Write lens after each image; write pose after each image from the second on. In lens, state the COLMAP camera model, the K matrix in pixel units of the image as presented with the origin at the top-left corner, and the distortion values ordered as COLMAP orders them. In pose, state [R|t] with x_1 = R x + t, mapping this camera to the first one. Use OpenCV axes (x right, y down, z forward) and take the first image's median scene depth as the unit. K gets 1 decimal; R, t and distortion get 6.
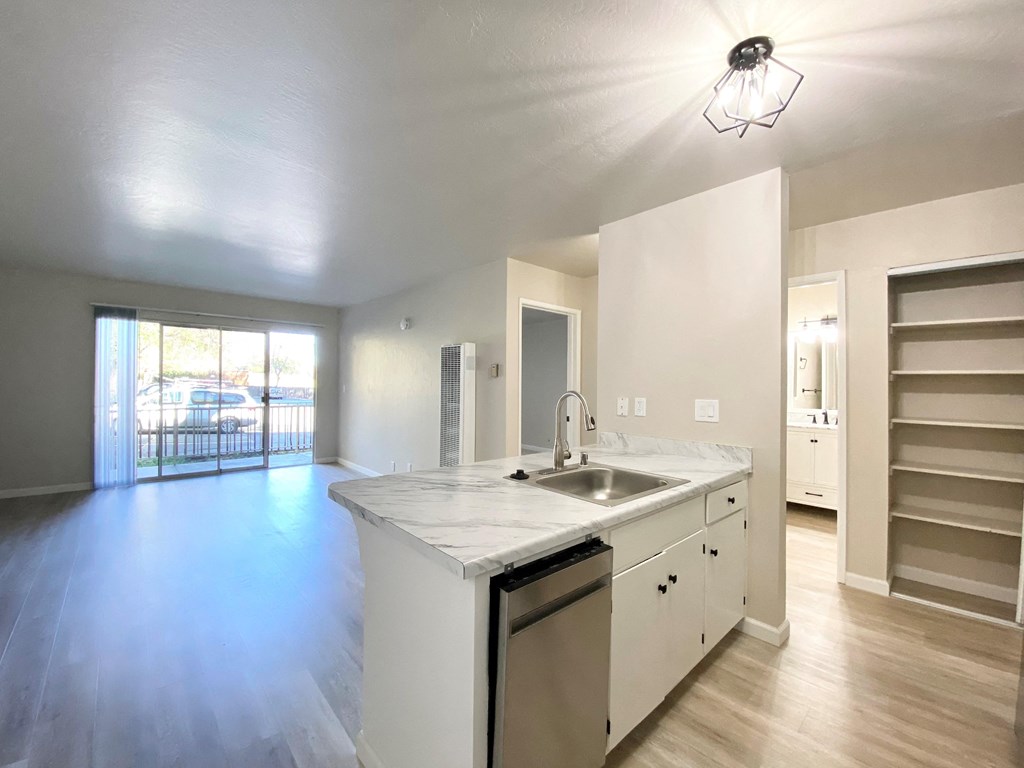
lens RADIAL K [[412.4, 0, 508.0], [0, 412.4, 383.2], [0, 0, 1]] dist [0.013401, -0.017383]
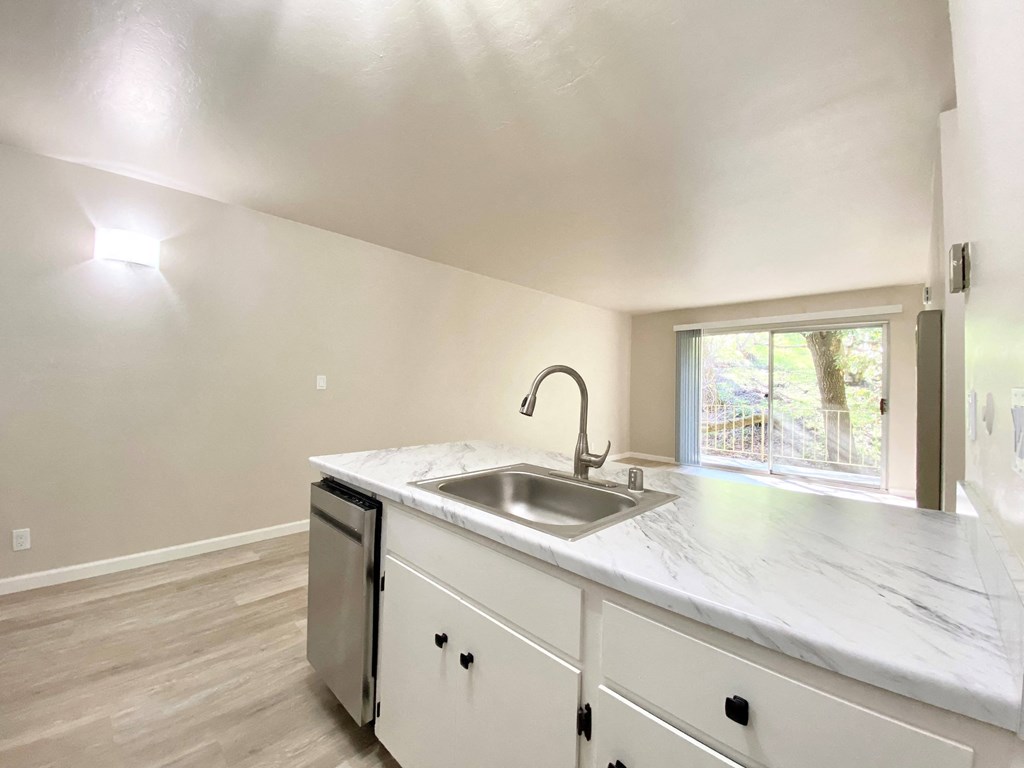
lens RADIAL K [[412.4, 0, 508.0], [0, 412.4, 383.2], [0, 0, 1]] dist [0.013401, -0.017383]
pose [[0.035291, -0.026559, -0.999024, 0.606825], [-0.016227, 0.999500, -0.027144, 0.048355], [0.999245, 0.017169, 0.034842, 0.614084]]
